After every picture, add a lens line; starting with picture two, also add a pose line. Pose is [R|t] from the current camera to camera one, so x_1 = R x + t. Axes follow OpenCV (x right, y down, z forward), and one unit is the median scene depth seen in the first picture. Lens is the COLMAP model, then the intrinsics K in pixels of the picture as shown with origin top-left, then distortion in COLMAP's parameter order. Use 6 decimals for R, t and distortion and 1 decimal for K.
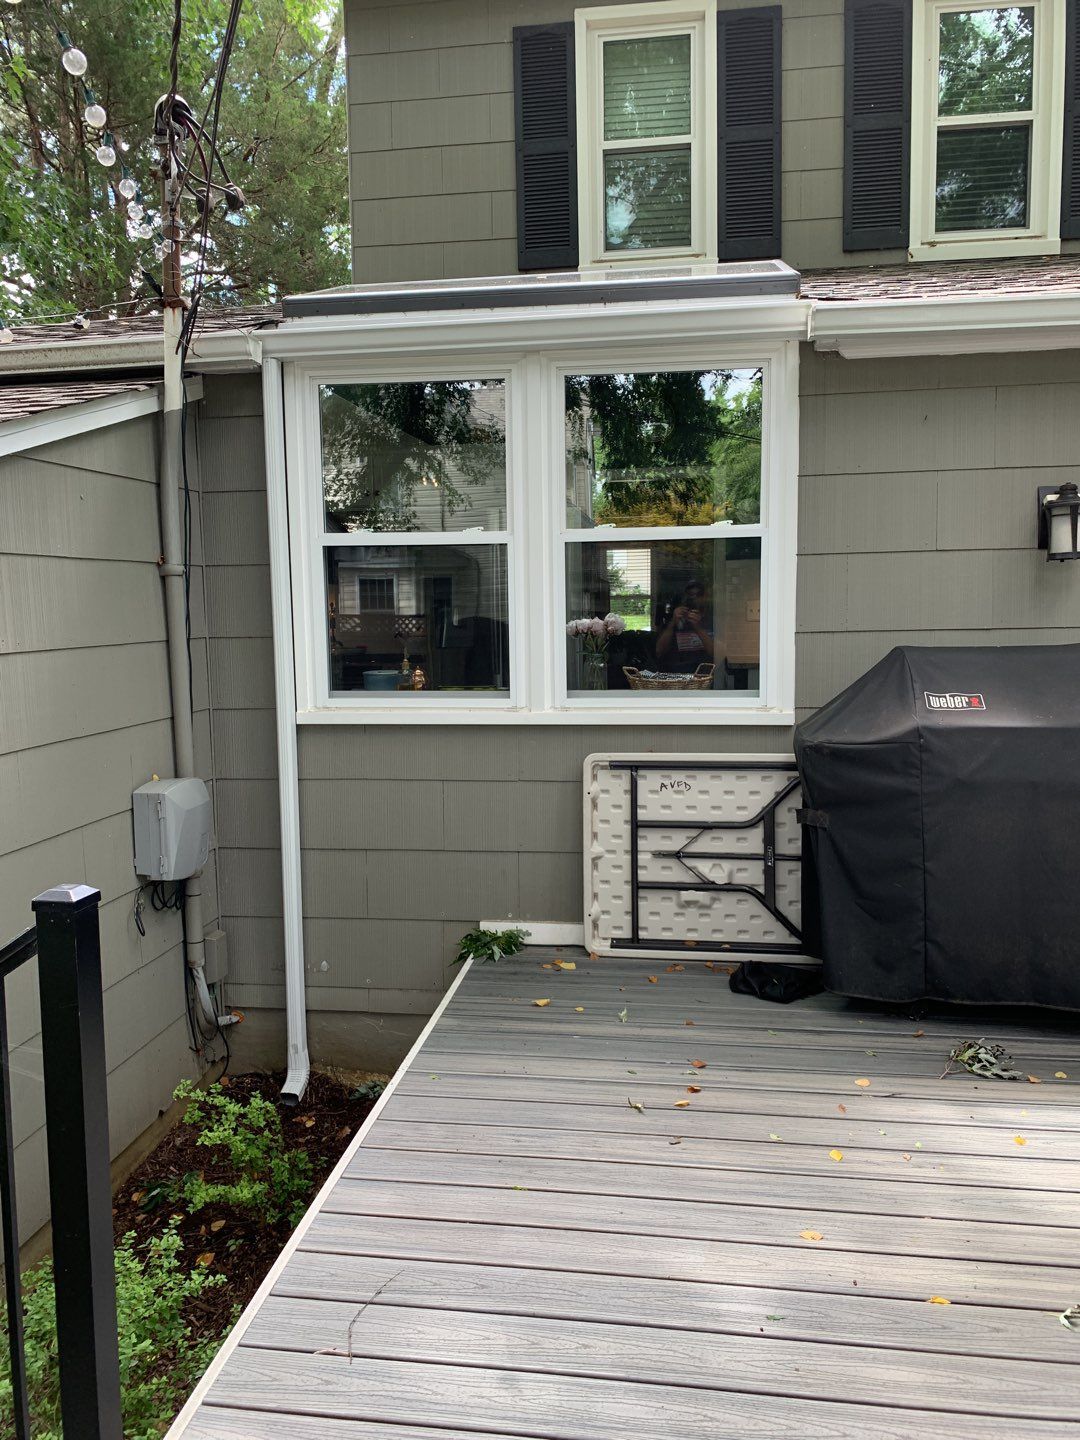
lens RADIAL K [[1105.0, 0, 549.8], [0, 1105.0, 723.1], [0, 0, 1]] dist [0.022566, -0.046480]
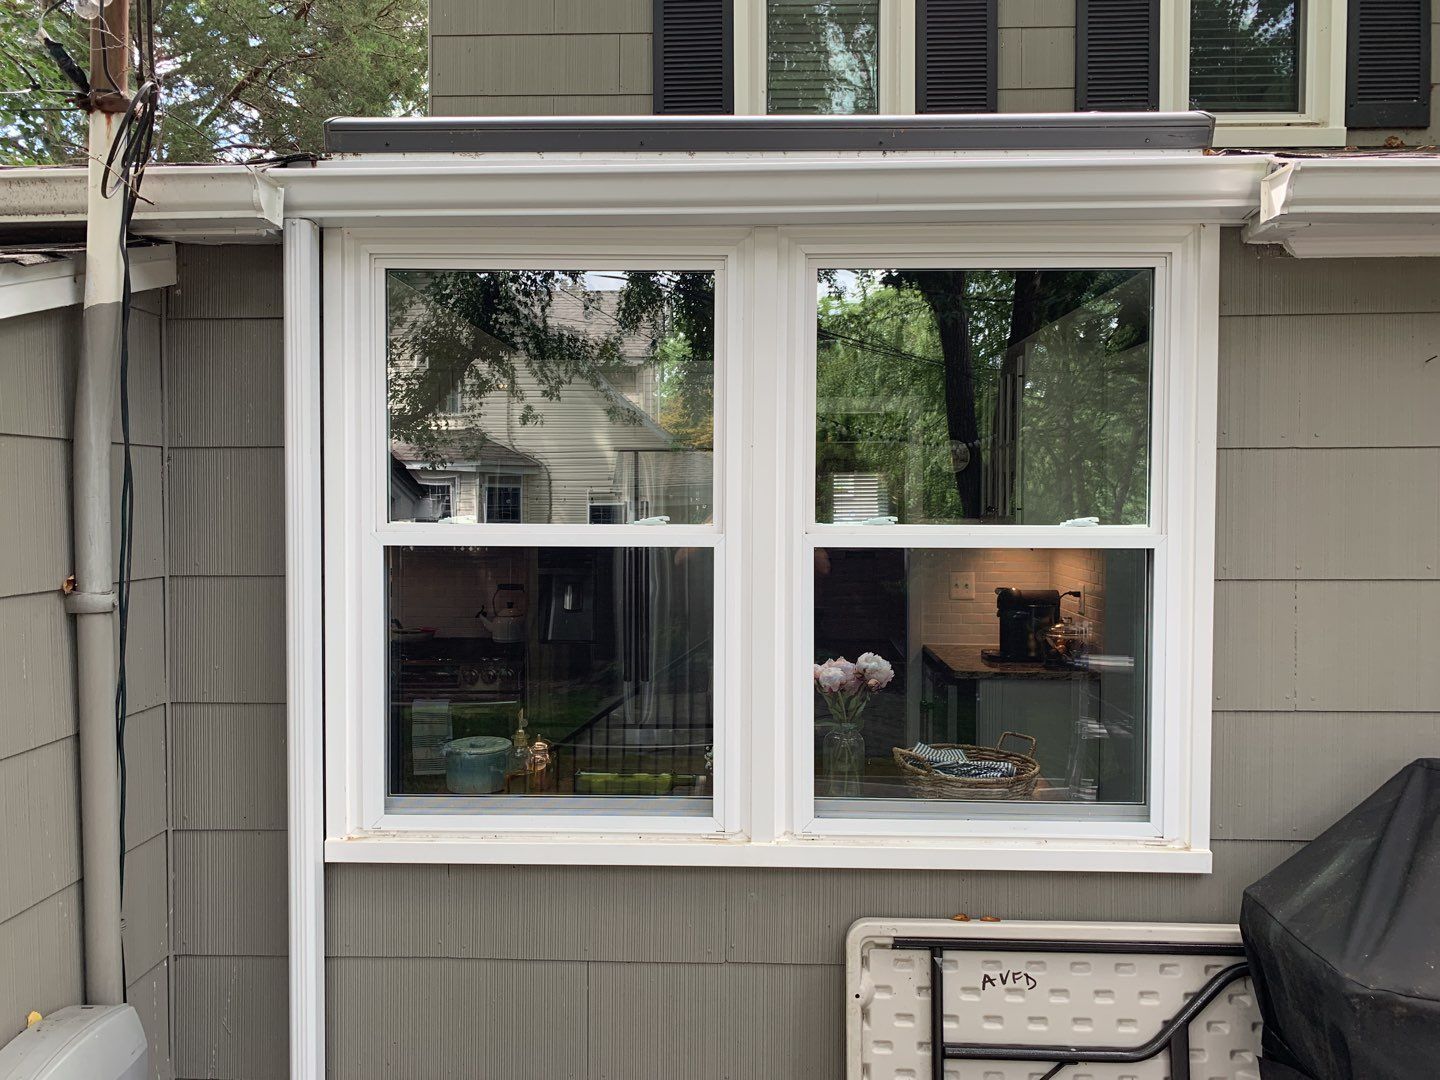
lens RADIAL K [[1105.0, 0, 719.5], [0, 1105.0, 525.7], [0, 0, 1]] dist [0.022566, -0.046480]
pose [[0.994385, 0.013006, 0.105020, -0.096931], [-0.004130, 0.996432, -0.084300, -0.126860], [-0.105742, 0.083393, 0.990891, 0.430157]]
